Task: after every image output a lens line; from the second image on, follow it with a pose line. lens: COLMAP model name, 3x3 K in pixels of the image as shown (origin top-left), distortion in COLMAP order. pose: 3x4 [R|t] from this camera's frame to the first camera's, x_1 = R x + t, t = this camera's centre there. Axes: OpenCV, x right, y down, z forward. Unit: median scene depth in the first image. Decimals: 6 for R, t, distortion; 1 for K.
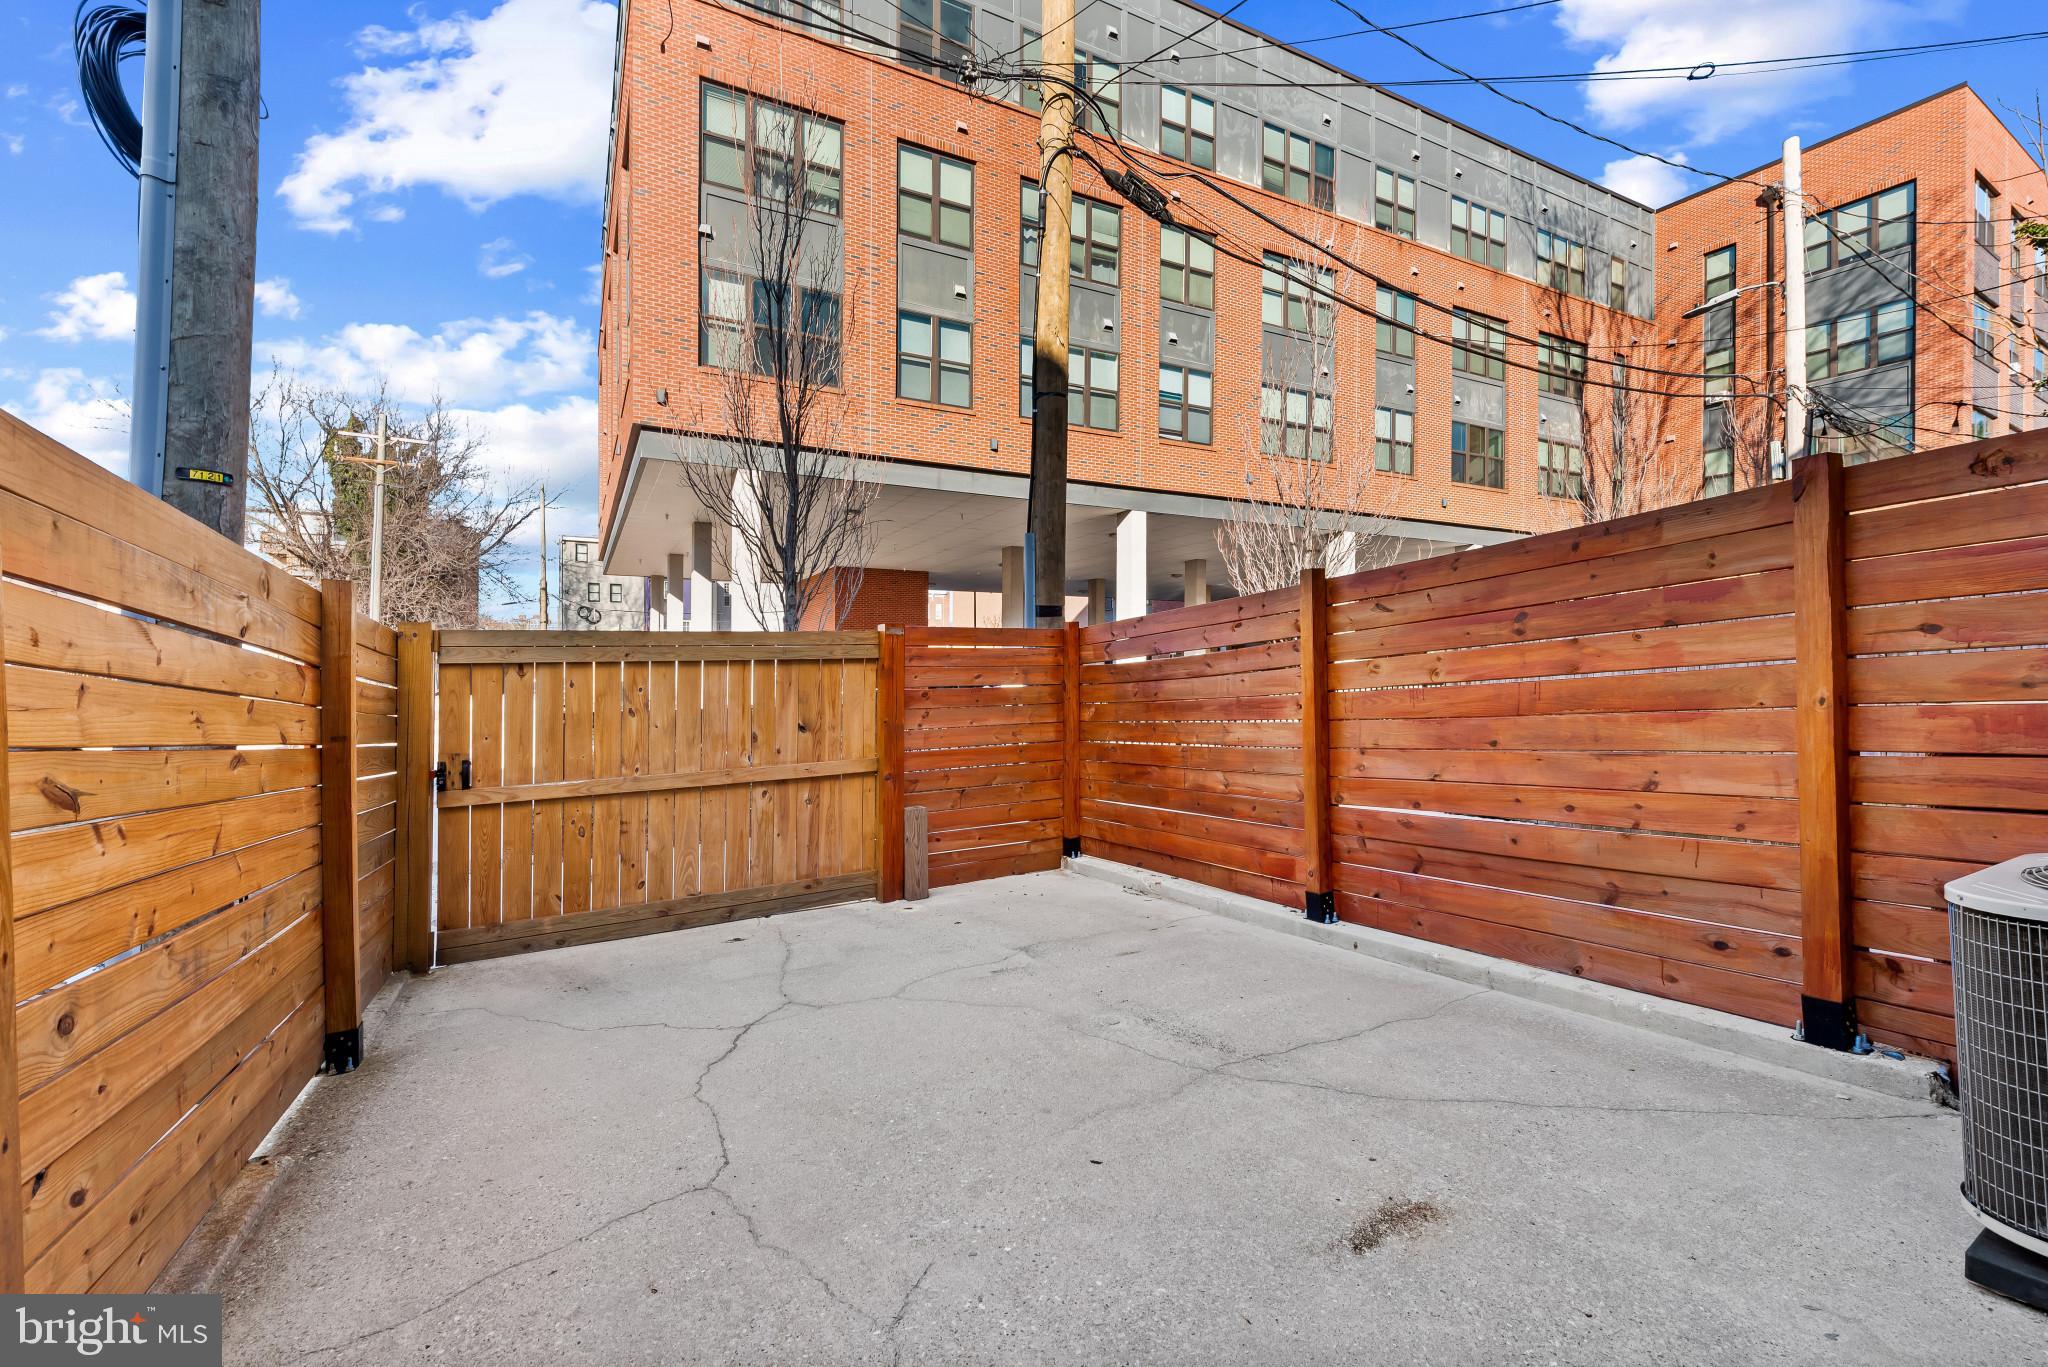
lens RADIAL K [[853.8, 0, 1023.4], [0, 853.8, 666.9], [0, 0, 1]] dist [0.004810, -0.001632]
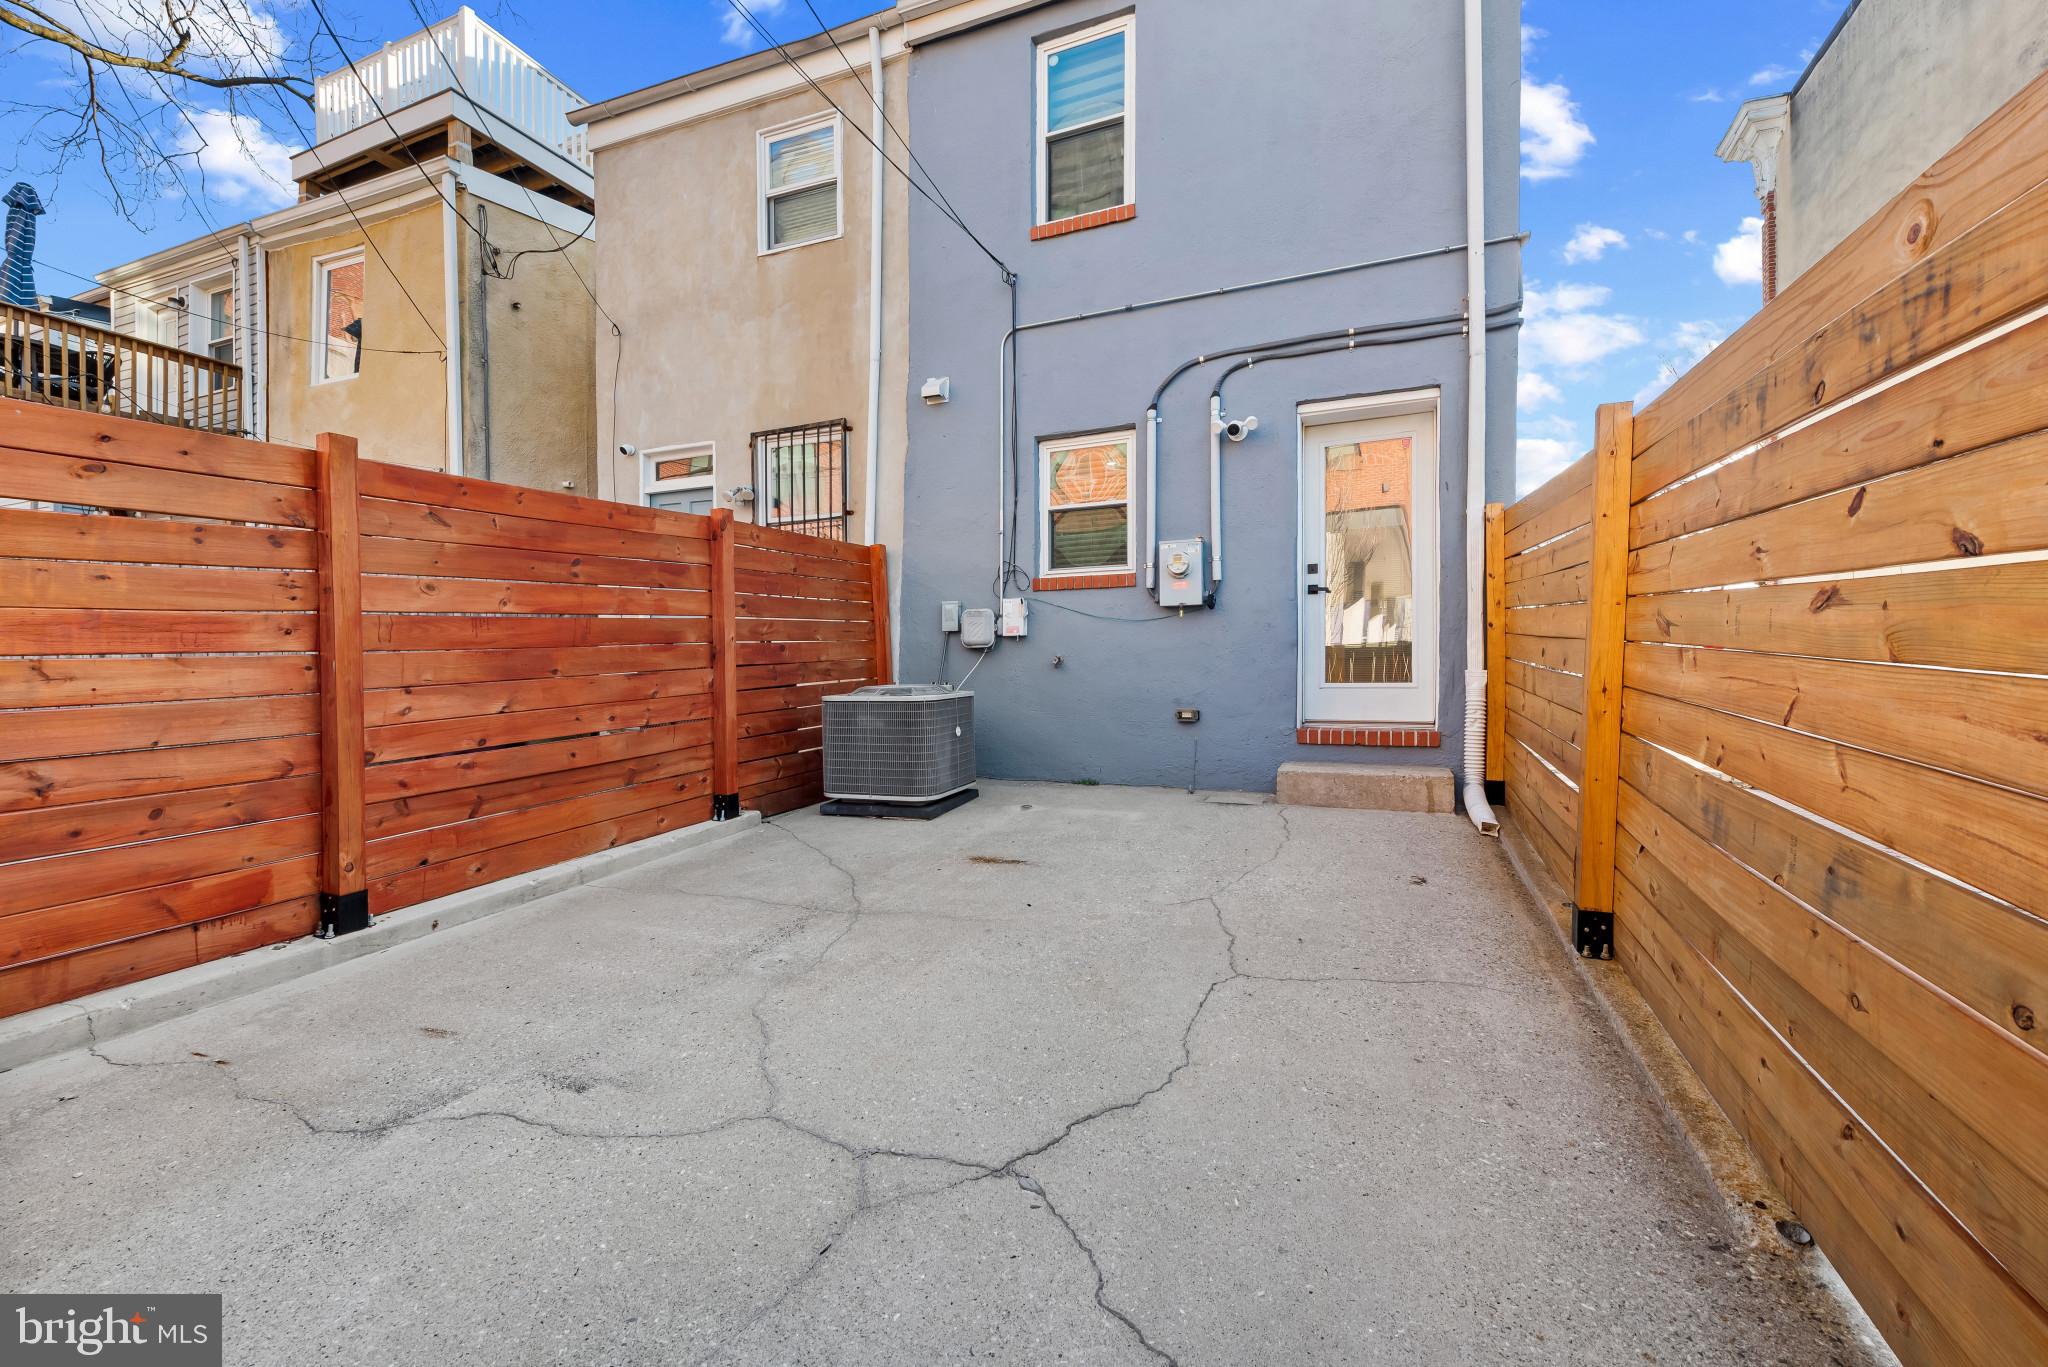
lens RADIAL K [[853.8, 0, 1022.3], [0, 853.8, 694.3], [0, 0, 1]] dist [0.004810, -0.001632]
pose [[-0.640780, 0.001721, 0.767722, -0.716731], [0.000609, 0.999998, -0.001734, 0.126709], [-0.767724, -0.000643, -0.640780, 1.300746]]
